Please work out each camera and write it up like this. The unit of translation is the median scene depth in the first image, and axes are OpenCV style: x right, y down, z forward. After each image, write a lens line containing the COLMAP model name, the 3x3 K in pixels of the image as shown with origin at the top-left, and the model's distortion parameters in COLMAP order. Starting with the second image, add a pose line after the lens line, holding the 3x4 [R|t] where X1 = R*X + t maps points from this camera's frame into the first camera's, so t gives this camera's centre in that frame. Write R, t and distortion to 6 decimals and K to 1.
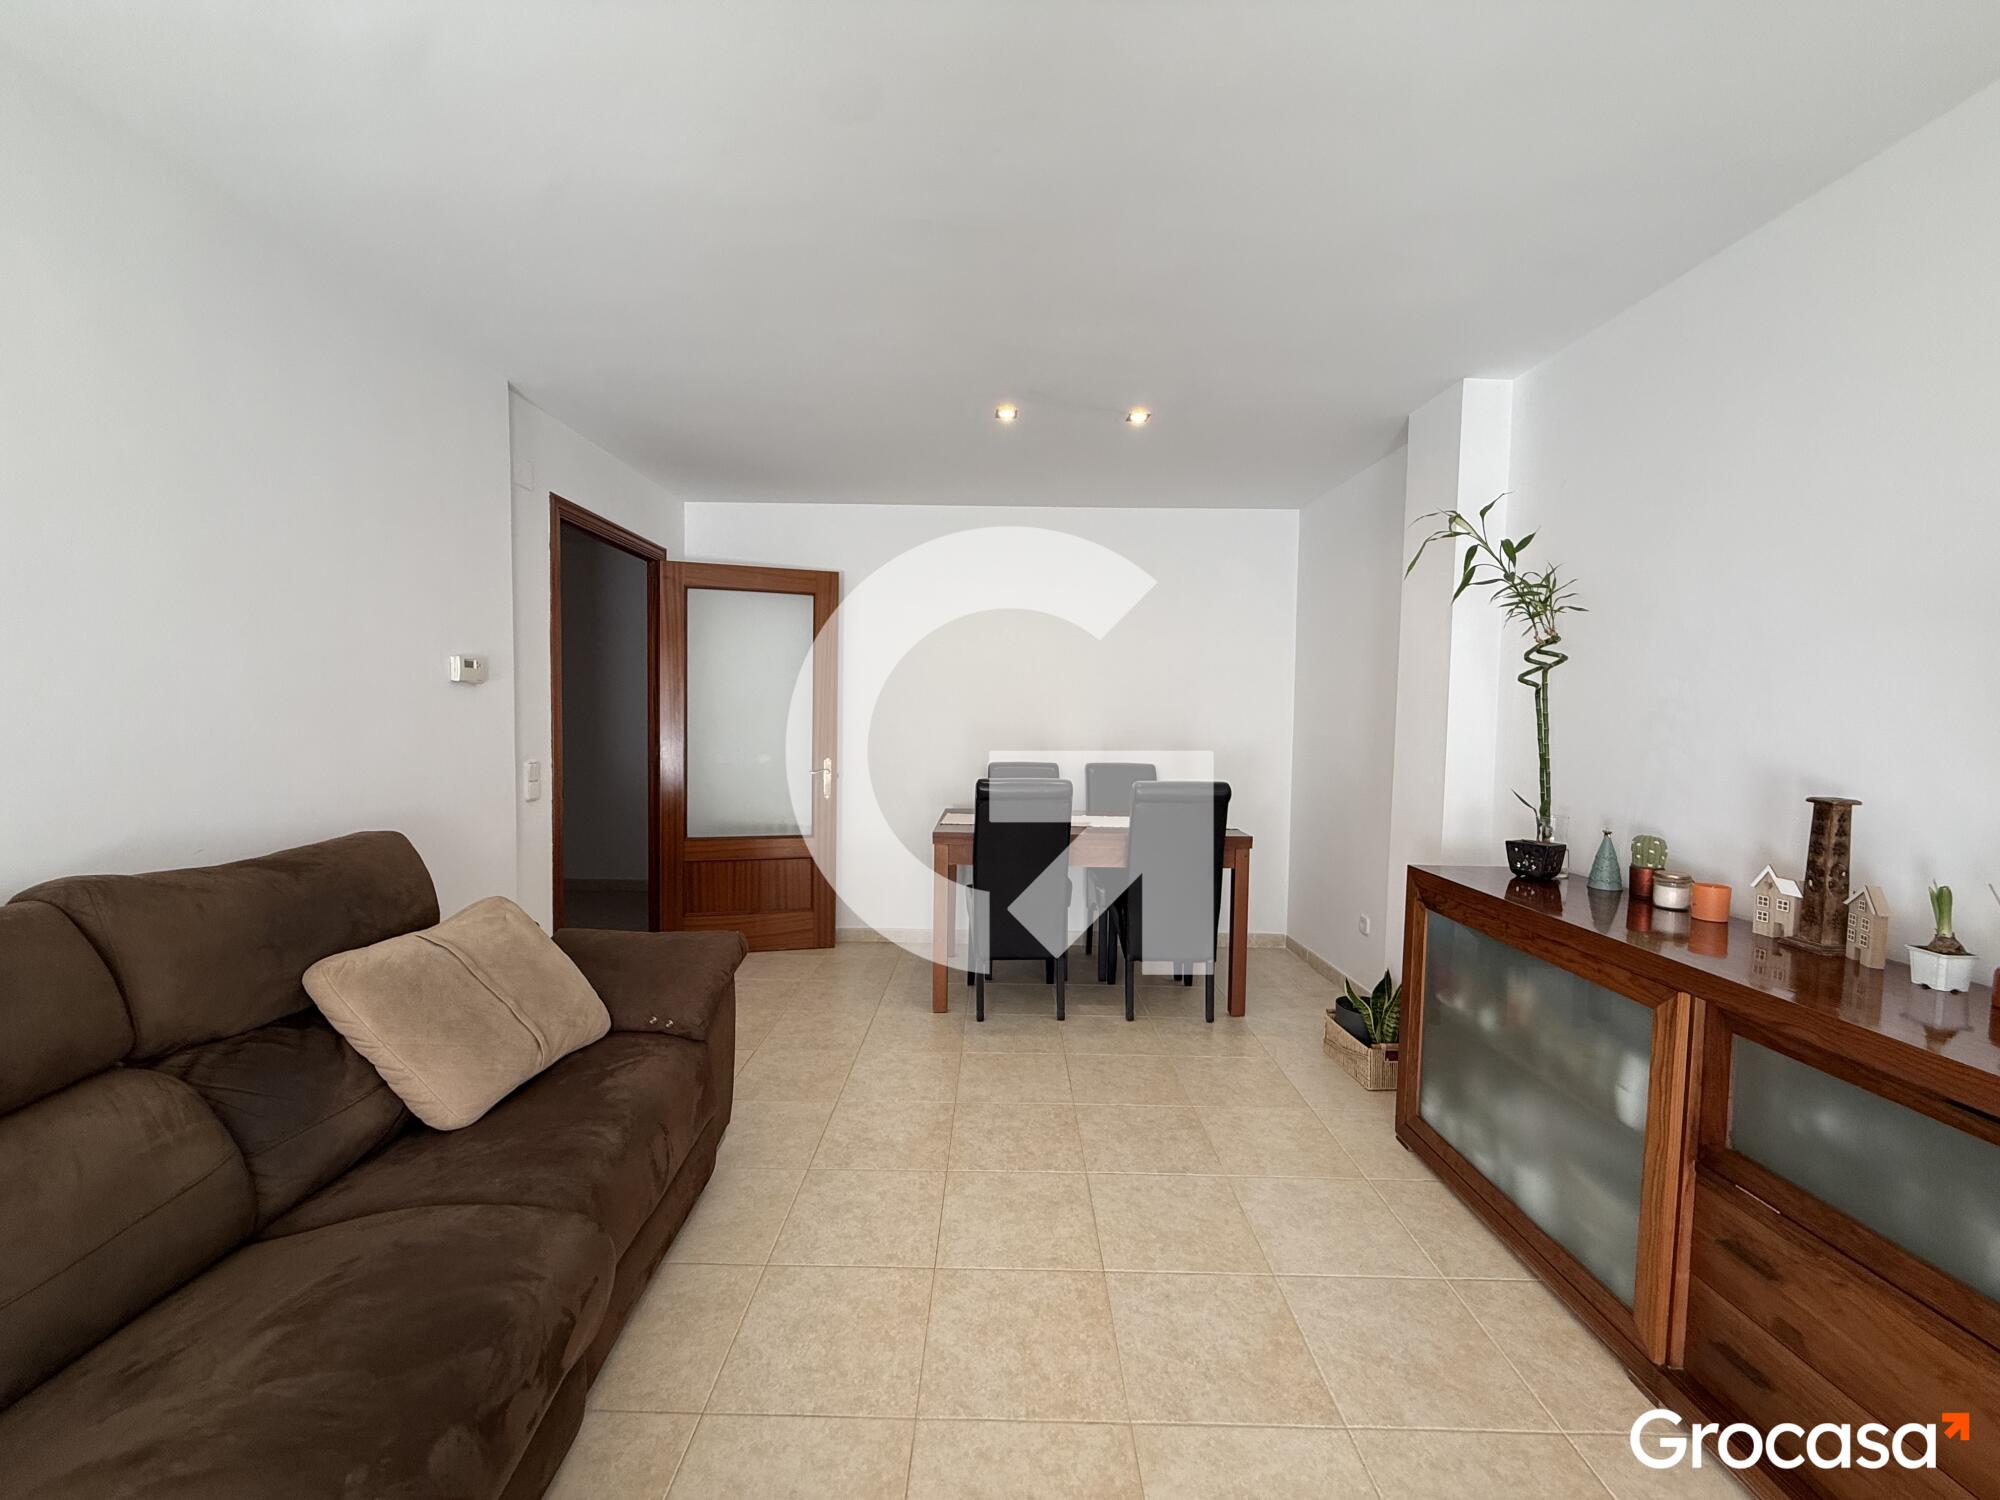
lens RADIAL K [[789.8, 0, 999.4], [0, 789.8, 754.4], [0, 0, 1]] dist [0.002191, -0.000691]
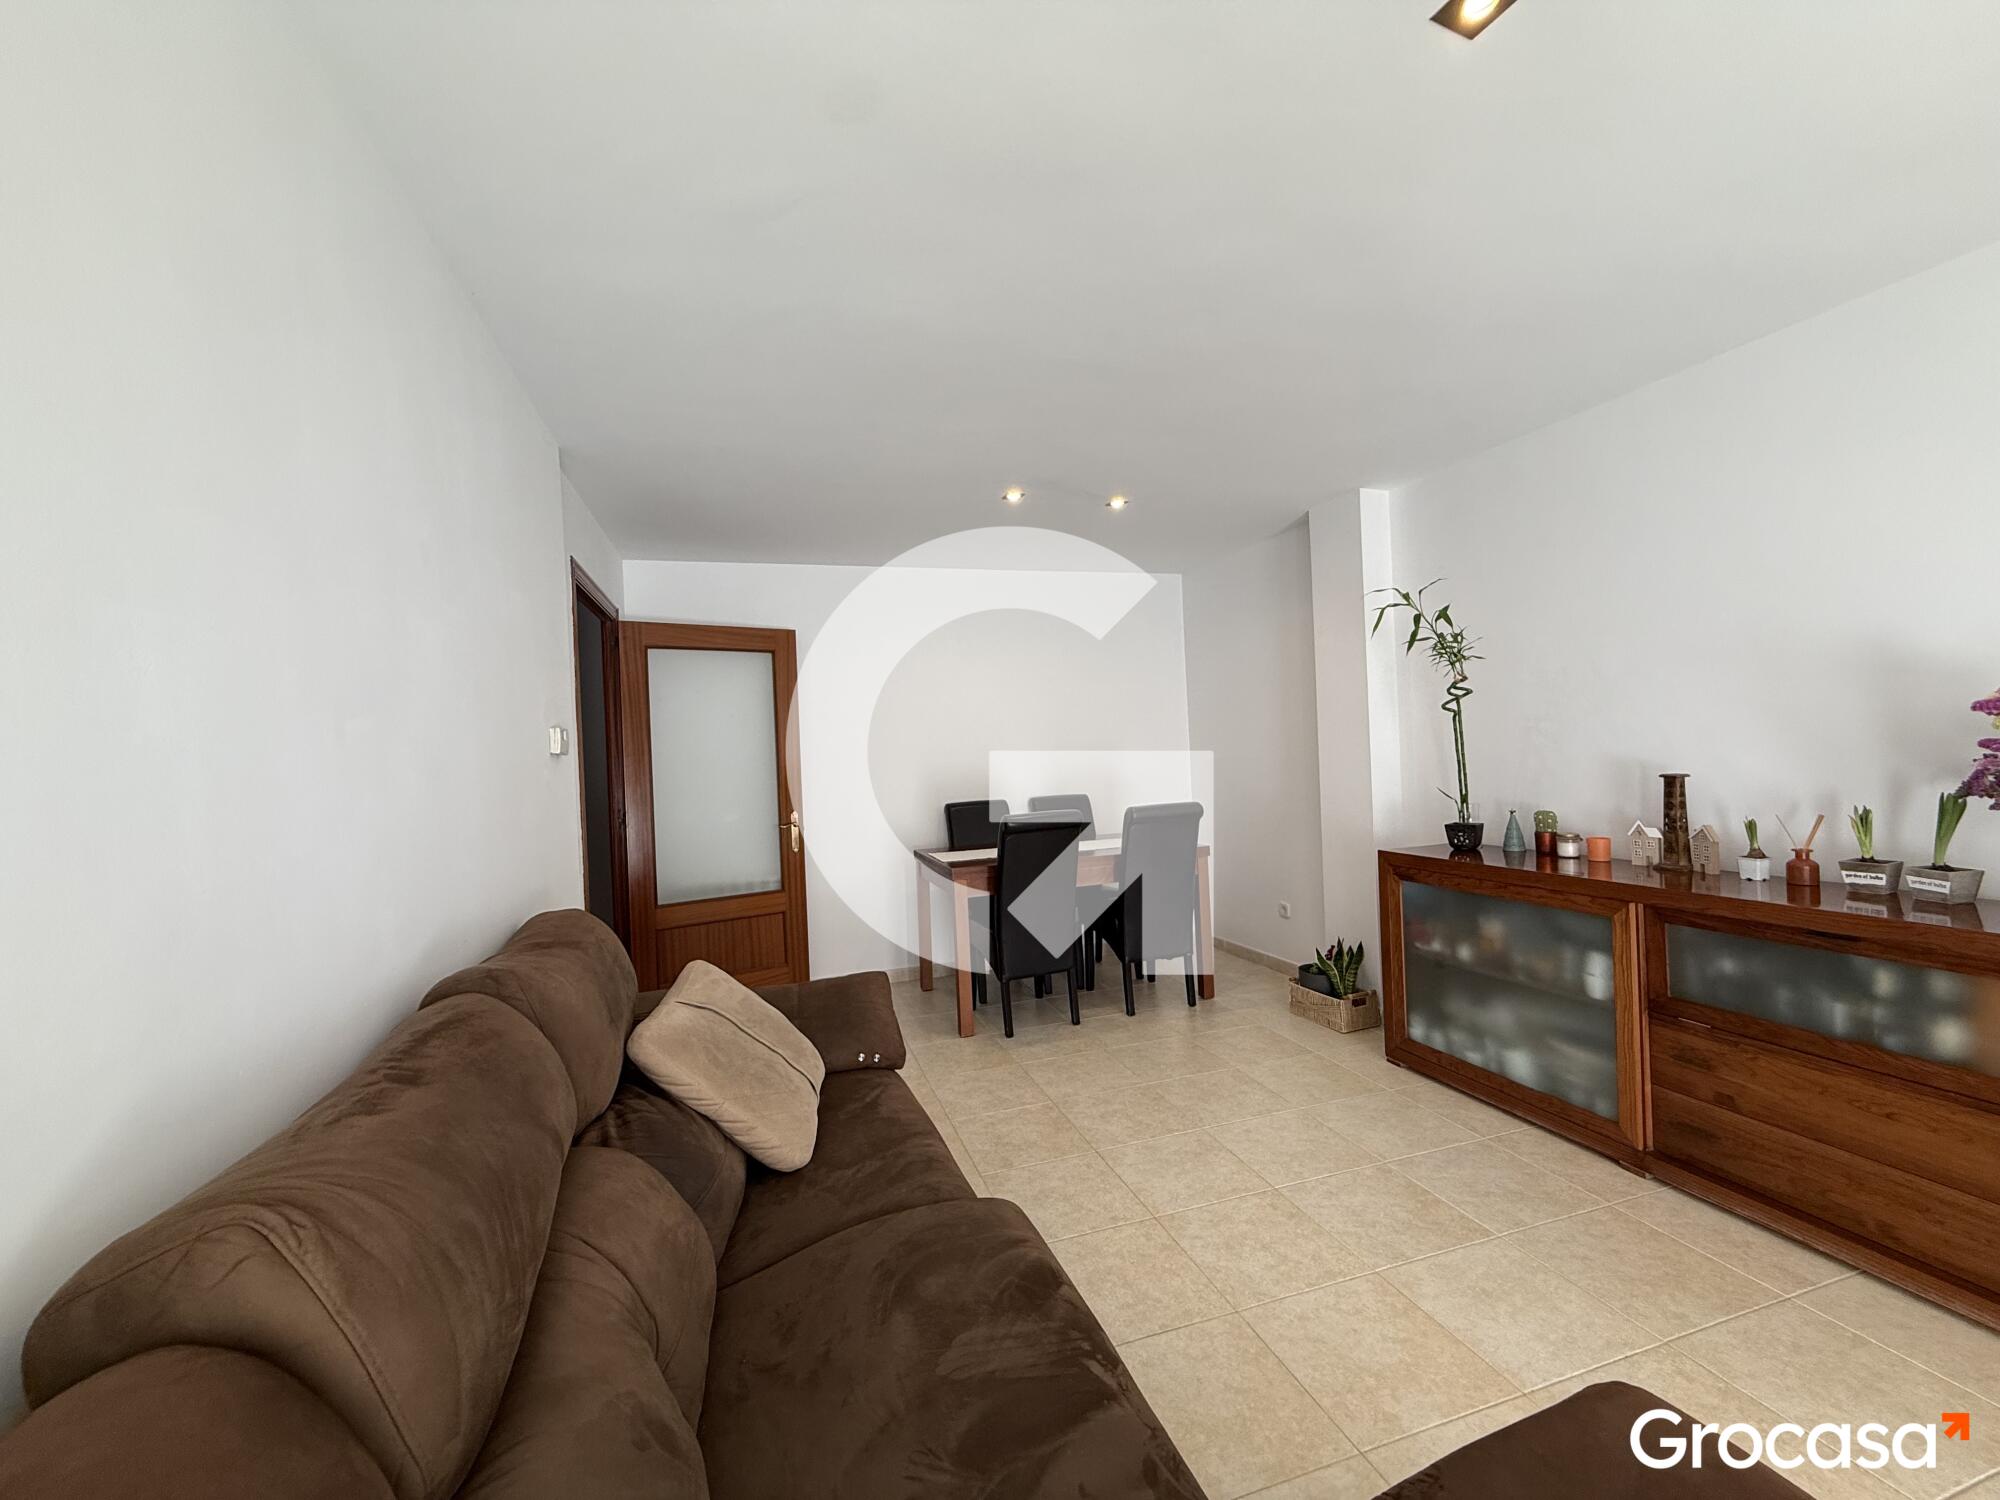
lens RADIAL K [[789.8, 0, 997.3], [0, 789.8, 752.5], [0, 0, 1]] dist [0.002191, -0.000691]
pose [[0.952750, -0.057829, 0.298201, -0.552207], [0.073938, 0.996335, -0.043016, -0.015424], [-0.294620, 0.063032, 0.953533, -0.101809]]
